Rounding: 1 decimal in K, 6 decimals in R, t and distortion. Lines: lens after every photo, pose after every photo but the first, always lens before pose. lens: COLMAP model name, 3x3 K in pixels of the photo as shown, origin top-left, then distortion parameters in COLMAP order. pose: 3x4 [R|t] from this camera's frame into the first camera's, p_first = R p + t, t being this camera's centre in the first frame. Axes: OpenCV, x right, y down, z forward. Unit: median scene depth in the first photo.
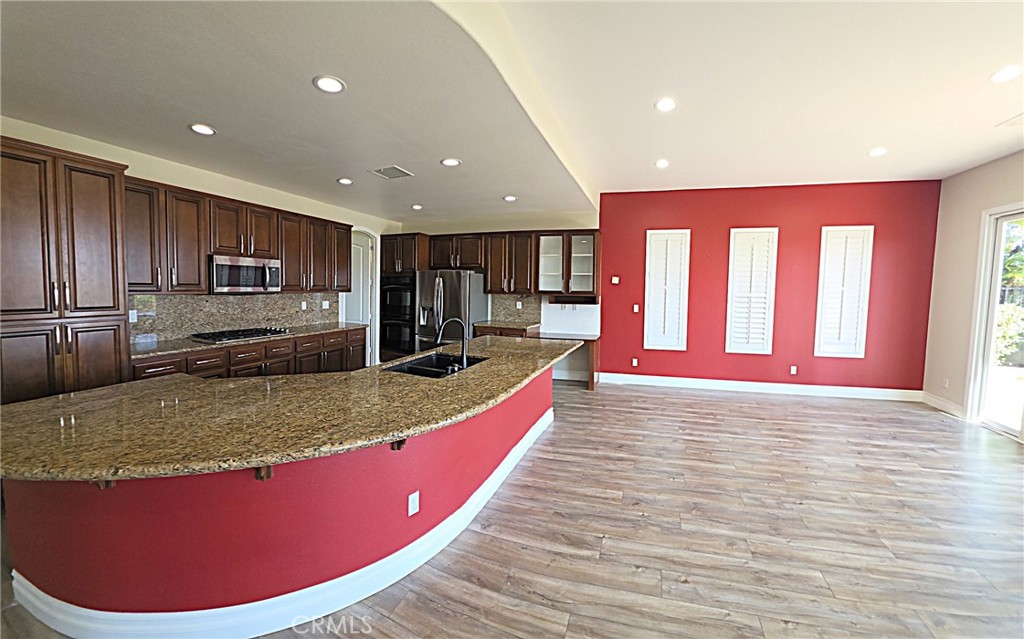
lens RADIAL K [[382.5, 0, 479.5], [0, 382.5, 312.1], [0, 0, 1]] dist [-0.053397, 0.000232]
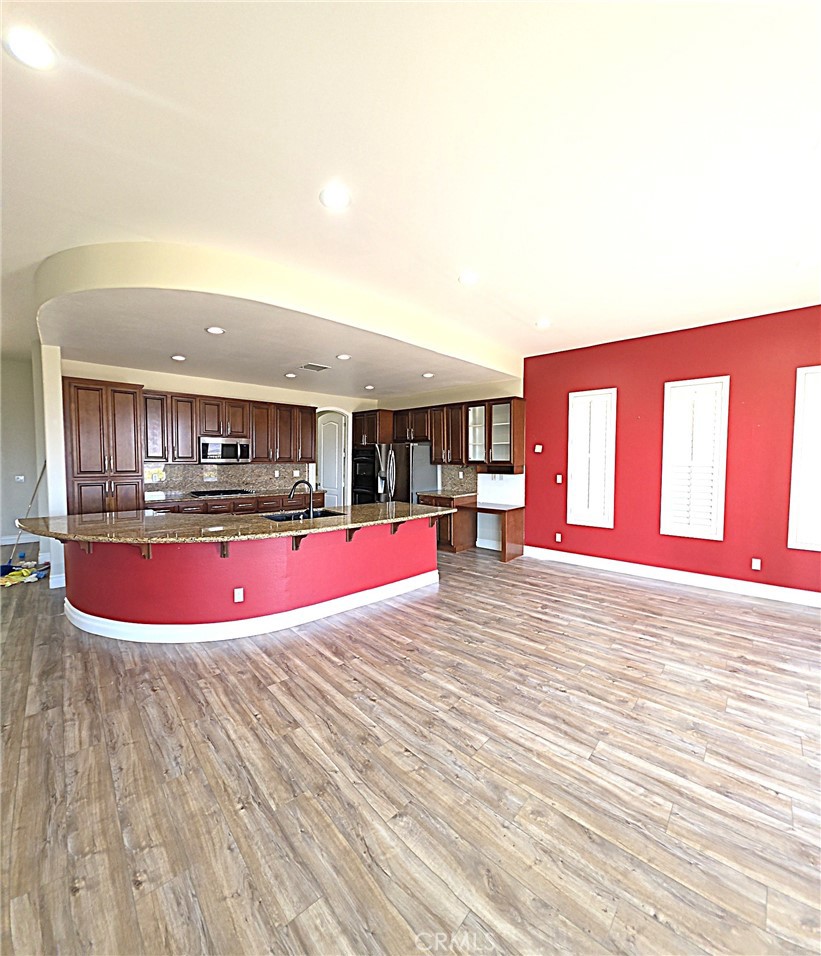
lens RADIAL K [[382.8, 0, 366.1], [0, 382.8, 480.7], [0, 0, 1]] dist [-0.034359, 0.004106]
pose [[0.883396, 0.017559, -0.468298, 0.424272], [-0.022768, 0.999726, -0.005464, 0.009745], [0.468074, 0.015489, 0.883554, -0.029996]]
